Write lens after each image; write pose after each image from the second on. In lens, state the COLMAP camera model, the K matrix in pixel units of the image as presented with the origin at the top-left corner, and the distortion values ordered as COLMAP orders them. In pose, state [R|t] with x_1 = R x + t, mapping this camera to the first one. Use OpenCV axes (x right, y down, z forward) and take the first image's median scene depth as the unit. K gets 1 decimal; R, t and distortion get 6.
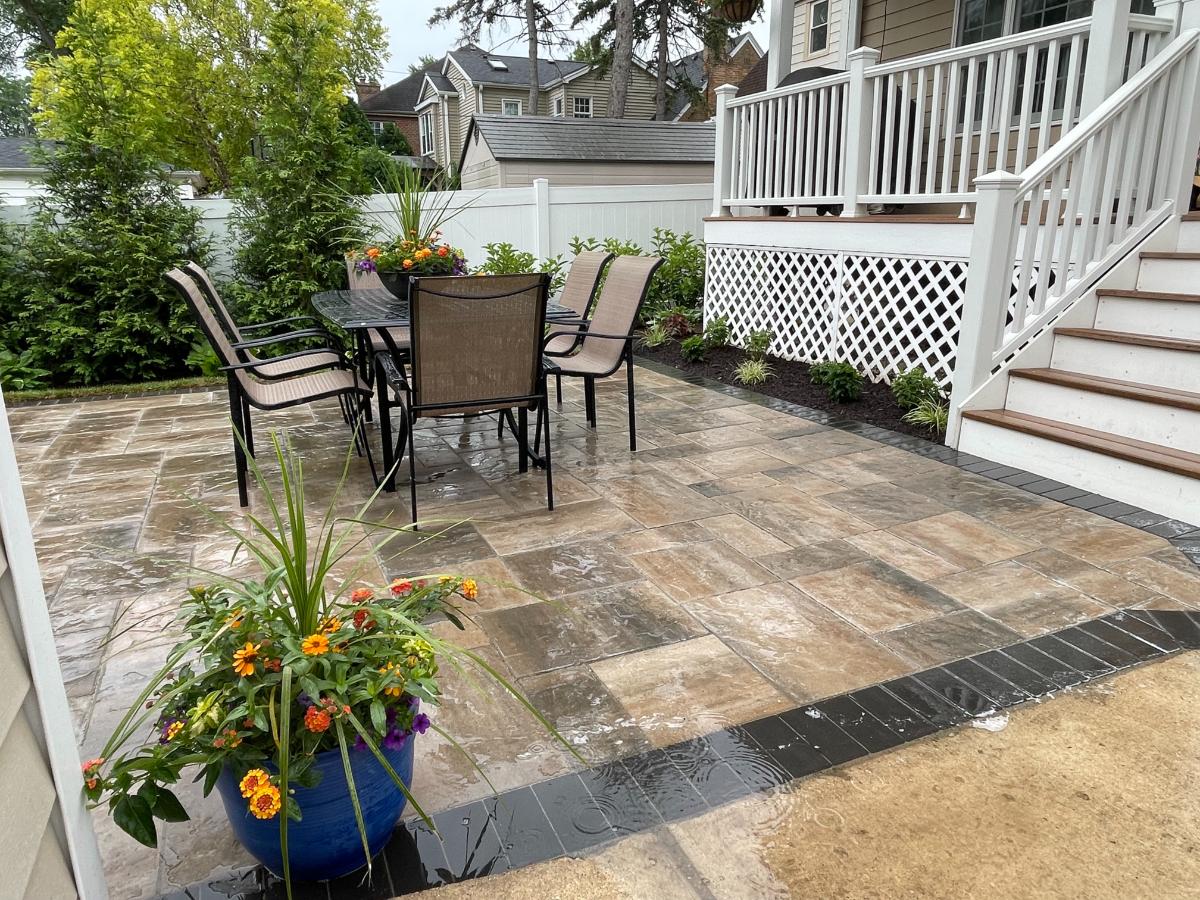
lens RADIAL K [[799.9, 0, 600.6], [0, 799.9, 447.2], [0, 0, 1]] dist [-0.002766, -0.000496]
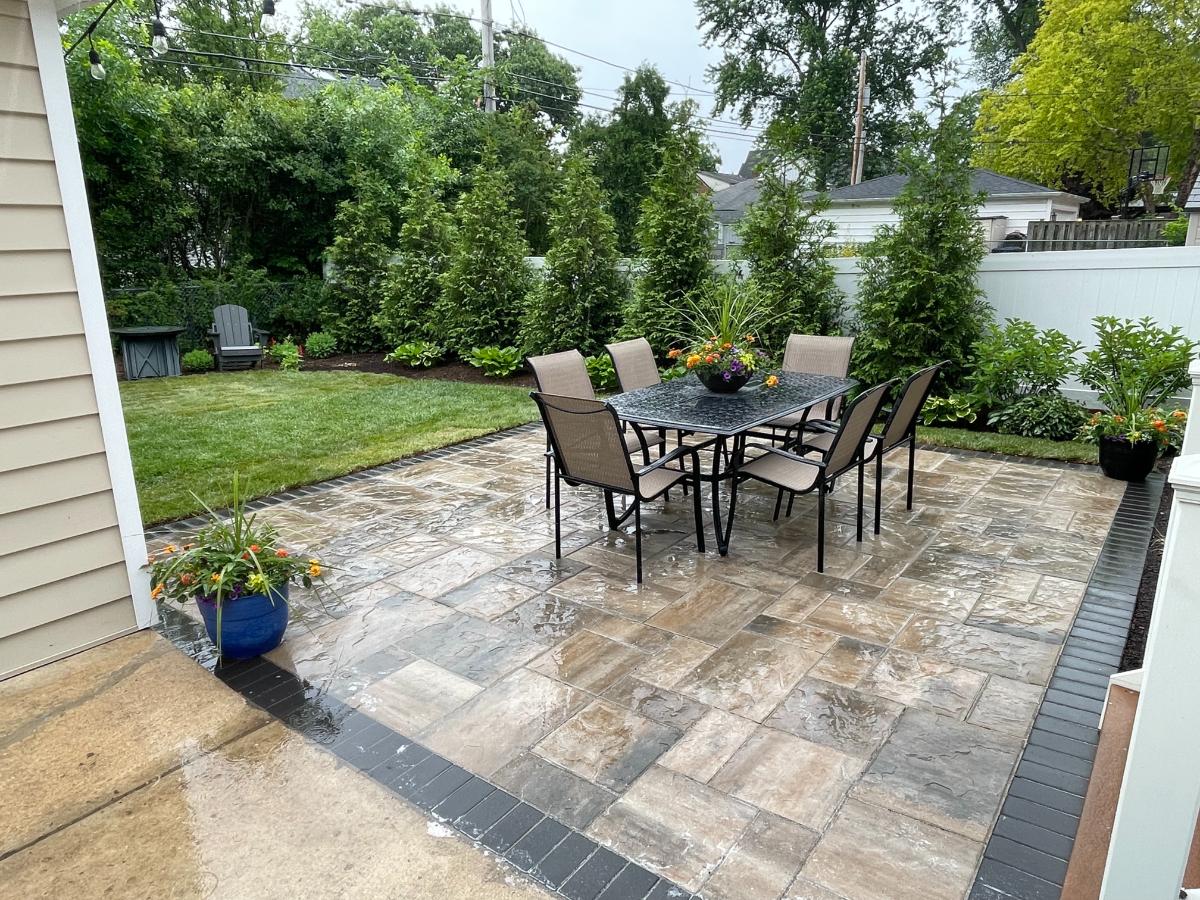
lens RADIAL K [[799.9, 0, 600.6], [0, 799.9, 448.7], [0, 0, 1]] dist [-0.002766, -0.000496]
pose [[0.482307, 0.229716, -0.845346, 1.028966], [-0.226377, 0.964910, 0.133048, -0.309361], [0.846246, 0.127197, 0.517386, 0.316744]]
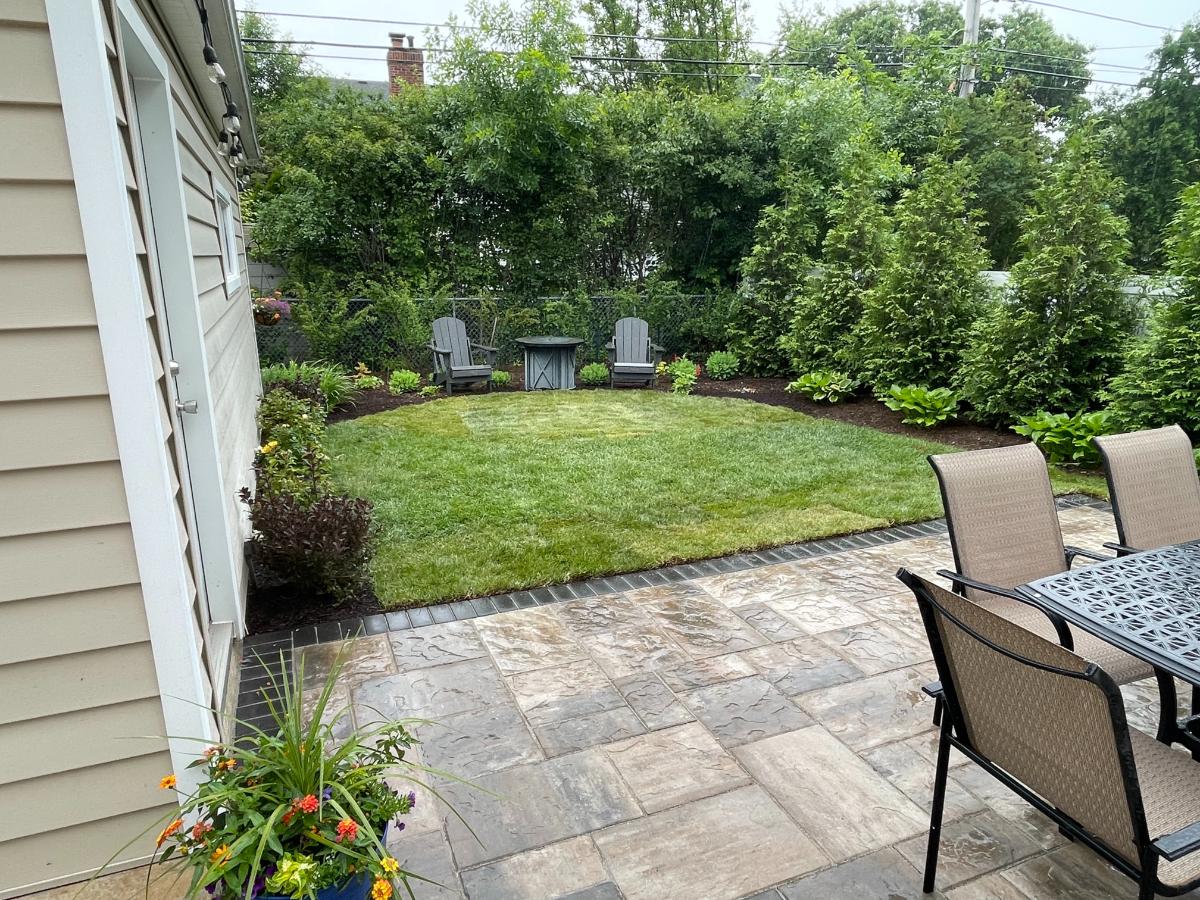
lens RADIAL K [[799.9, 0, 604.3], [0, 799.9, 449.2], [0, 0, 1]] dist [-0.002766, -0.000496]
pose [[-0.032430, 0.248590, -0.968066, 0.381247], [-0.253256, 0.934921, 0.248563, -0.379541], [0.966856, 0.253230, 0.032637, 0.641517]]
